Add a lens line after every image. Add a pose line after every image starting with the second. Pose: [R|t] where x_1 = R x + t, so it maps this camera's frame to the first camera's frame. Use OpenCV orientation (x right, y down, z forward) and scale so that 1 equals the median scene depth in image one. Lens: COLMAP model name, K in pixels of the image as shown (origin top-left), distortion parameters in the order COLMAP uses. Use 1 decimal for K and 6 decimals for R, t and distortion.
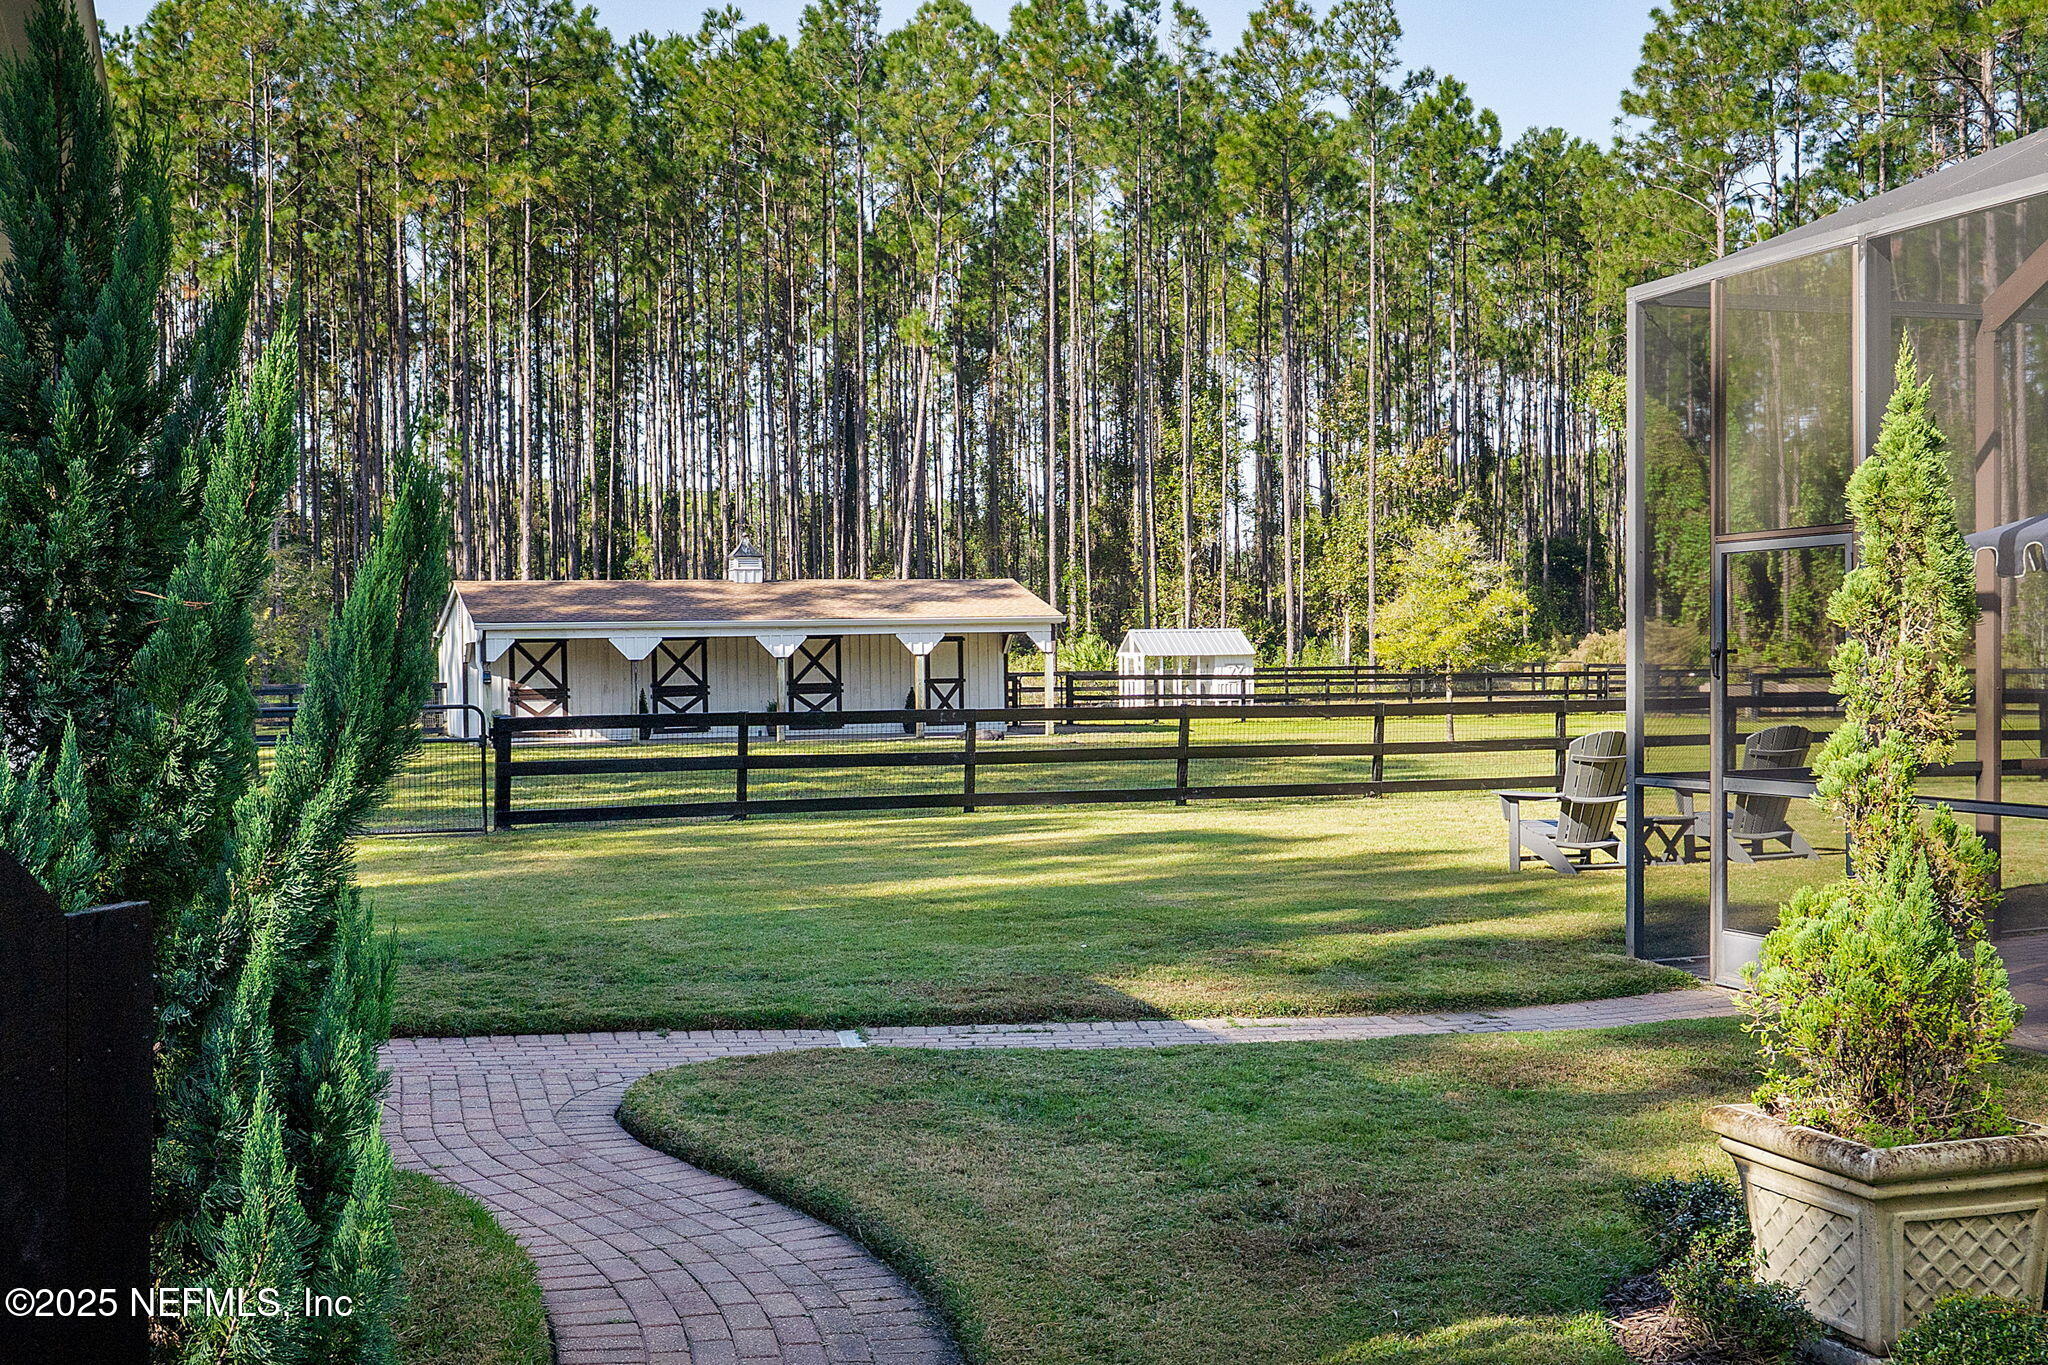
lens RADIAL K [[2295.7, 0, 1020.5], [0, 2295.7, 681.4], [0, 0, 1]] dist [-0.026558, 0.000000]
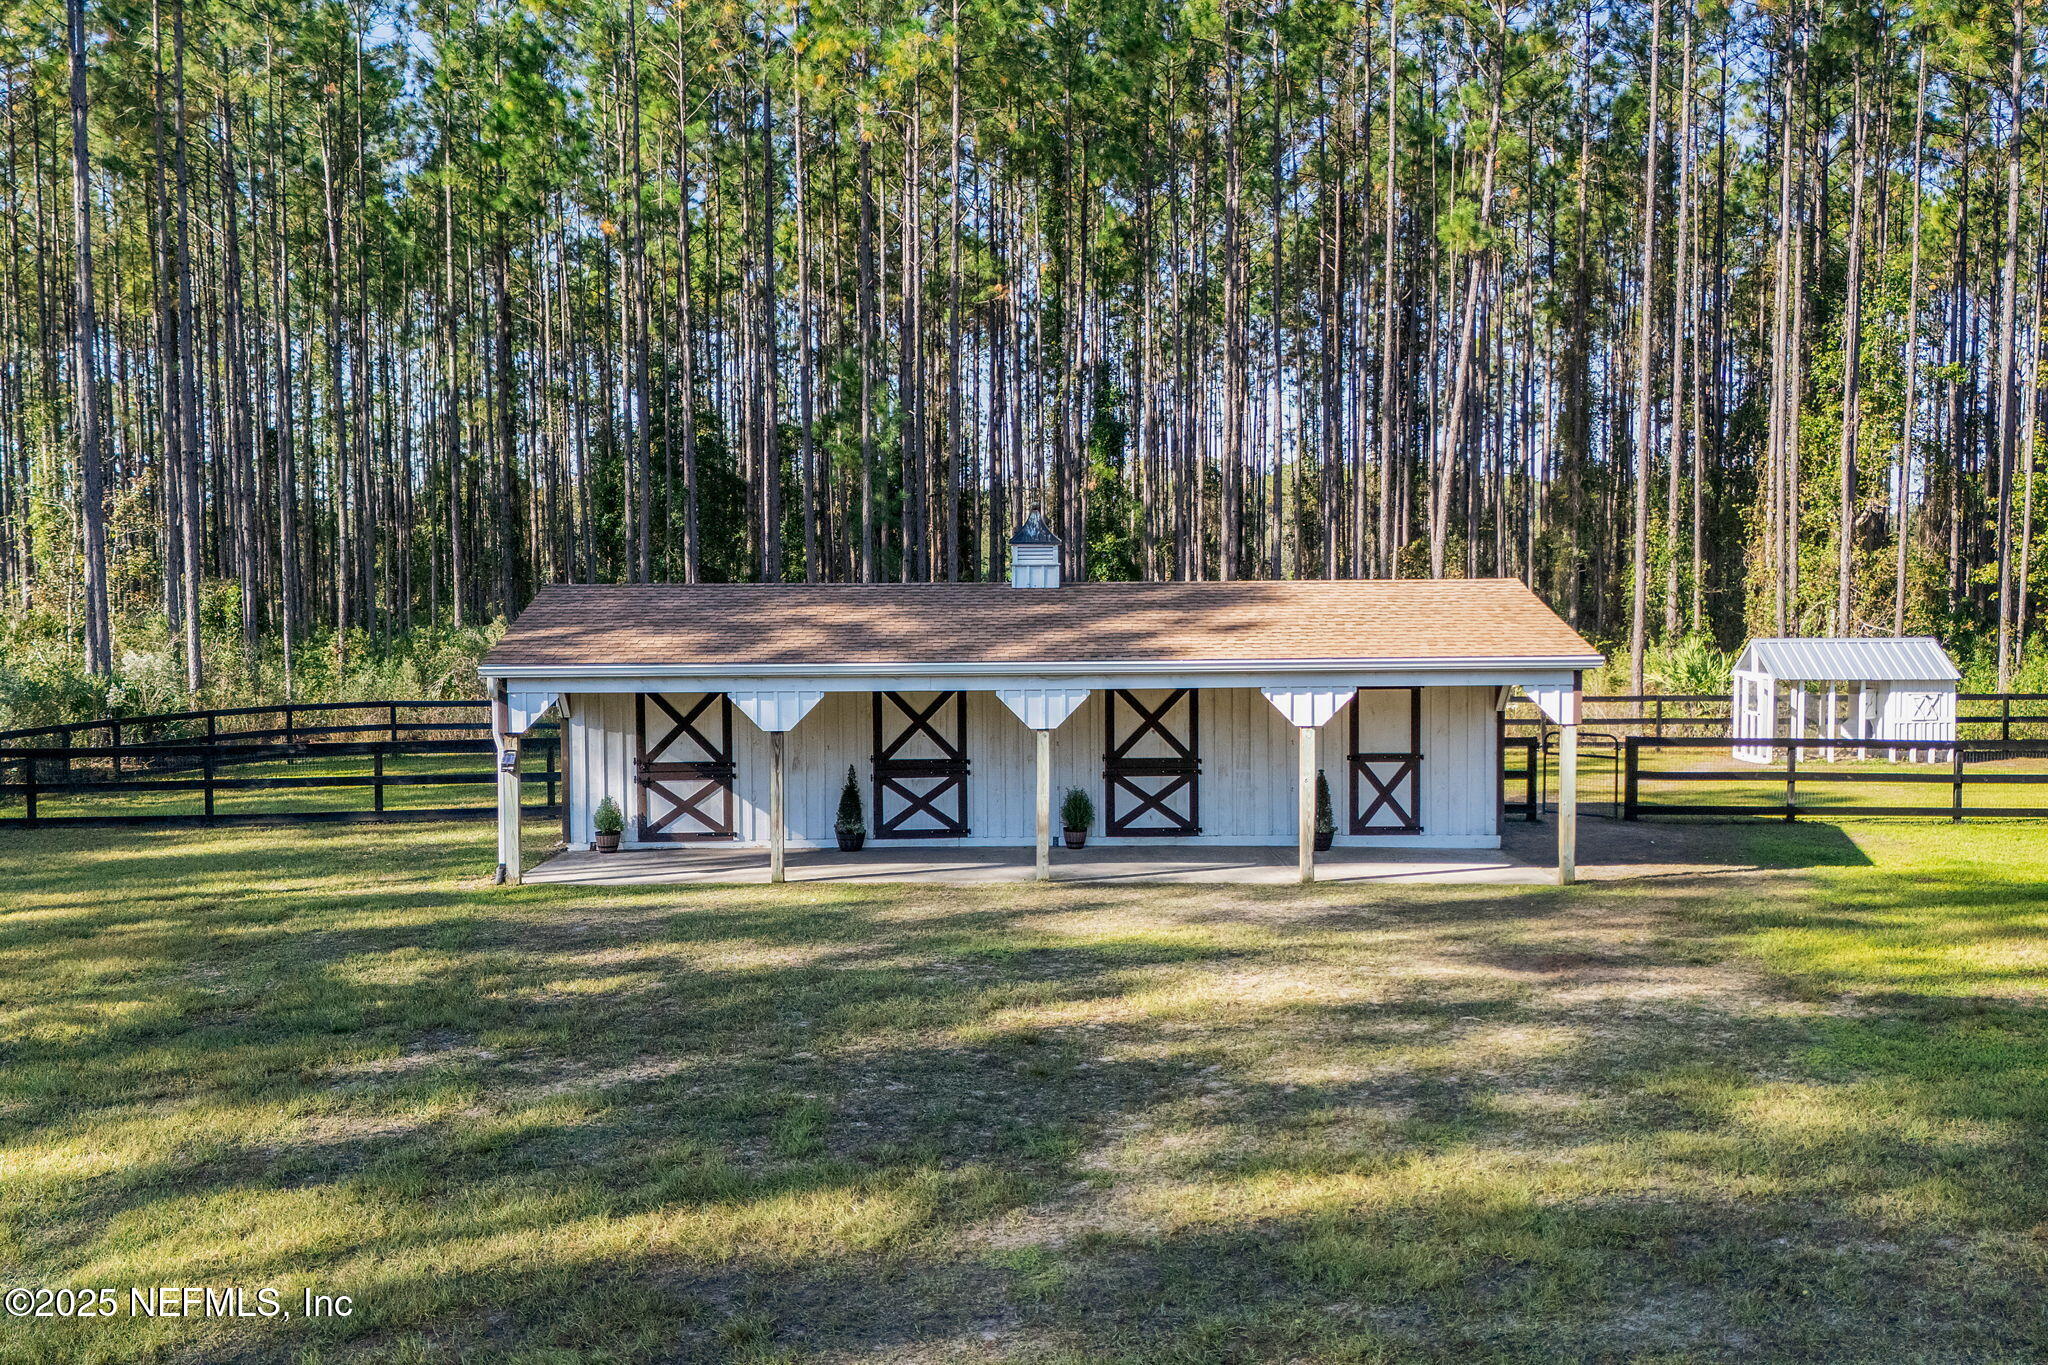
lens RADIAL K [[1603.2, 0, 1033.0], [0, 1603.2, 672.9], [0, 0, 1]] dist [0.002330, -0.004350]
pose [[0.927490, 0.027272, -0.372851, 0.027137], [-0.012046, 0.998998, 0.043106, -0.029920], [0.373653, -0.035489, 0.926889, 0.475859]]
